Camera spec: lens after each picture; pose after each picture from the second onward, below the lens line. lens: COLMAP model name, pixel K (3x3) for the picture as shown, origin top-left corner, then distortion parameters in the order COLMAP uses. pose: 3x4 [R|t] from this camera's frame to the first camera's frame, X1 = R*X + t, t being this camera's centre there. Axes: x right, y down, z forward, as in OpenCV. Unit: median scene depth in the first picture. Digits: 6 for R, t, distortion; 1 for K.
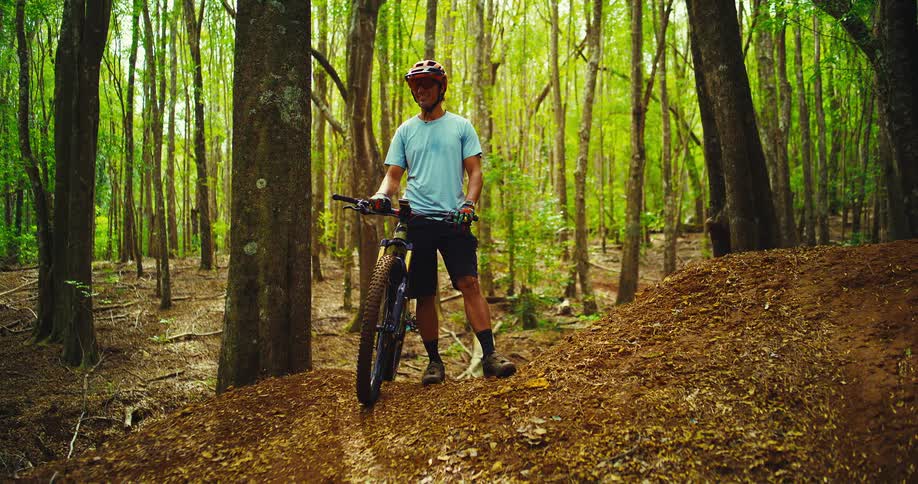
lens RADIAL K [[824.7, 0, 459.0], [0, 824.7, 242.0], [0, 0, 1]] dist [-0.111473, 0.055427]
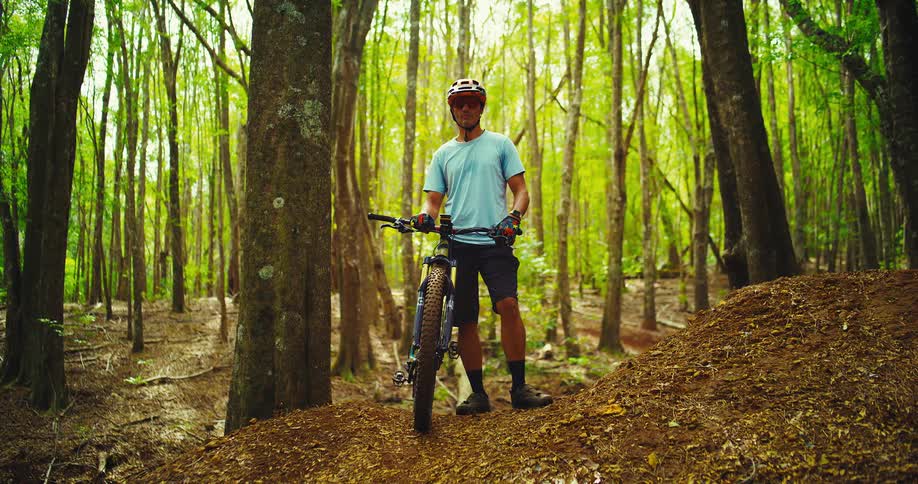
lens RADIAL K [[824.7, 0, 459.0], [0, 824.7, 242.0], [0, 0, 1]] dist [-0.111473, 0.055427]
pose [[0.999164, 0.005937, 0.040445, -0.031051], [-0.003571, 0.998291, -0.058332, 0.011328], [-0.040722, 0.058139, 0.997478, 0.026715]]
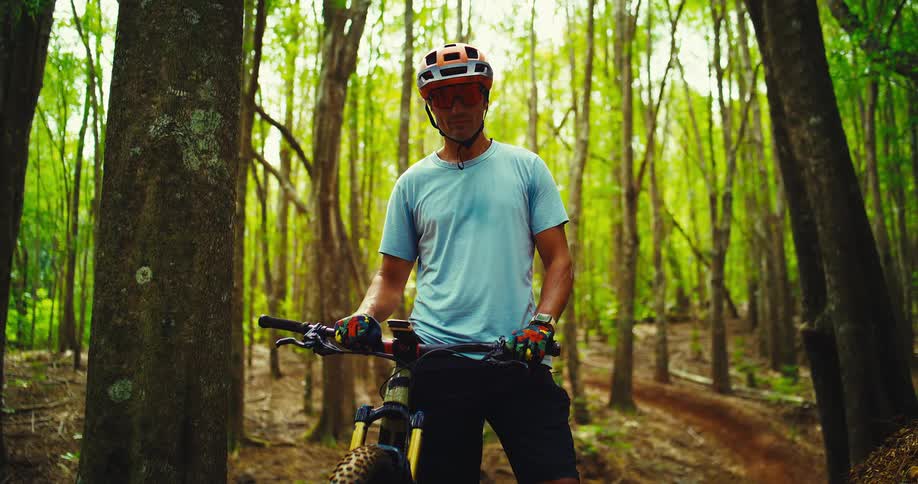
lens RADIAL K [[824.7, 0, 459.0], [0, 824.7, 242.0], [0, 0, 1]] dist [-0.111473, 0.055427]
pose [[0.999144, 0.010138, 0.040113, -0.019093], [-0.005905, 0.994531, -0.104271, -0.015516], [-0.040950, 0.103945, 0.993740, 0.180065]]
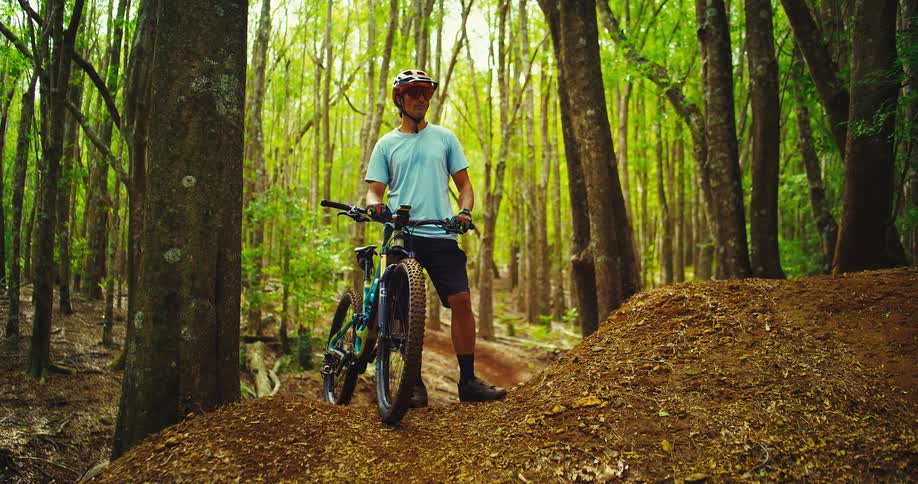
lens RADIAL K [[824.7, 0, 459.0], [0, 824.7, 242.0], [0, 0, 1]] dist [-0.111473, 0.055427]
pose [[0.945439, 0.056678, 0.320832, -0.102722], [-0.038563, 0.997297, -0.062542, 0.014928], [-0.323509, 0.046758, 0.945069, 0.040471]]
